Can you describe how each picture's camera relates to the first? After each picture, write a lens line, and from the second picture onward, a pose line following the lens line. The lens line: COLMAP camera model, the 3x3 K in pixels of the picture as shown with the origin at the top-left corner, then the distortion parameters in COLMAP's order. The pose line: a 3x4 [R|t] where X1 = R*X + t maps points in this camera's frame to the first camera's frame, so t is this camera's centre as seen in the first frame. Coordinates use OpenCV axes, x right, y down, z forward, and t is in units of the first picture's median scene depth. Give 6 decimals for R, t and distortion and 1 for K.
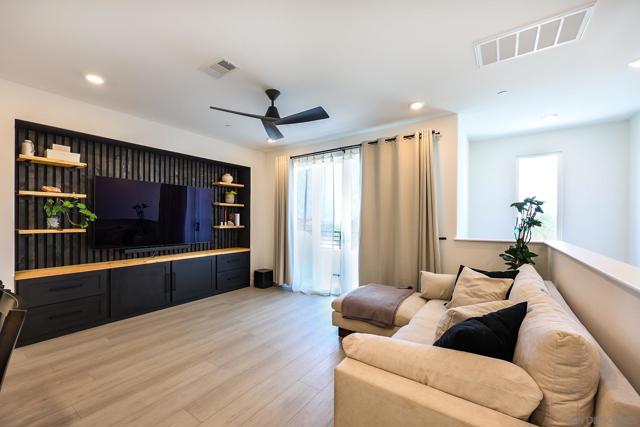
lens RADIAL K [[260.2, 0, 316.5], [0, 260.2, 220.2], [0, 0, 1]] dist [-0.001212, -0.000257]
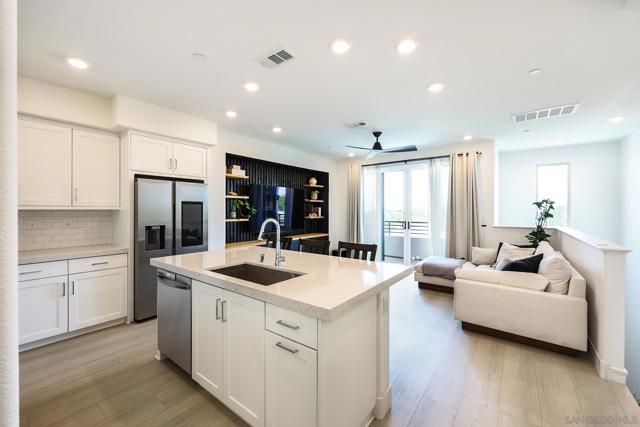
lens RADIAL K [[259.7, 0, 316.3], [0, 259.7, 208.8], [0, 0, 1]] dist [-0.000851, -0.000039]
pose [[0.999052, 0.000168, -0.043530, -0.425163], [-0.000431, 0.999982, -0.006021, -0.017079], [0.043528, 0.006034, 0.999034, -0.537537]]
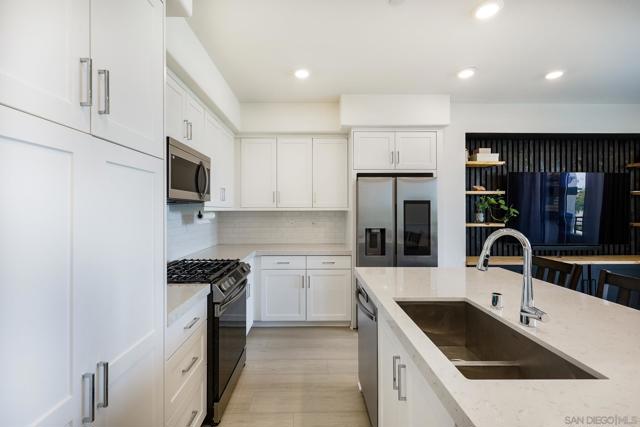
lens RADIAL K [[282.9, 0, 314.8], [0, 282.9, 208.1], [0, 0, 1]] dist [0.000982, 0.000130]
pose [[0.587050, -0.006460, -0.809525, -0.419081], [-0.000357, 0.999966, -0.008238, -0.019731], [0.809551, 0.005125, 0.587028, -0.301847]]
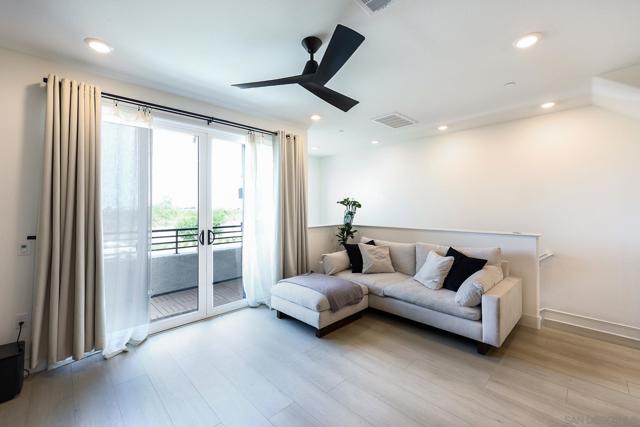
lens RADIAL K [[259.7, 0, 316.3], [0, 259.7, 208.8], [0, 0, 1]] dist [-0.000851, -0.000039]
pose [[0.198778, -0.007584, 0.980015, -0.771704], [0.003130, 0.999970, 0.007103, -0.029846], [-0.980040, 0.001655, 0.198795, 0.751063]]
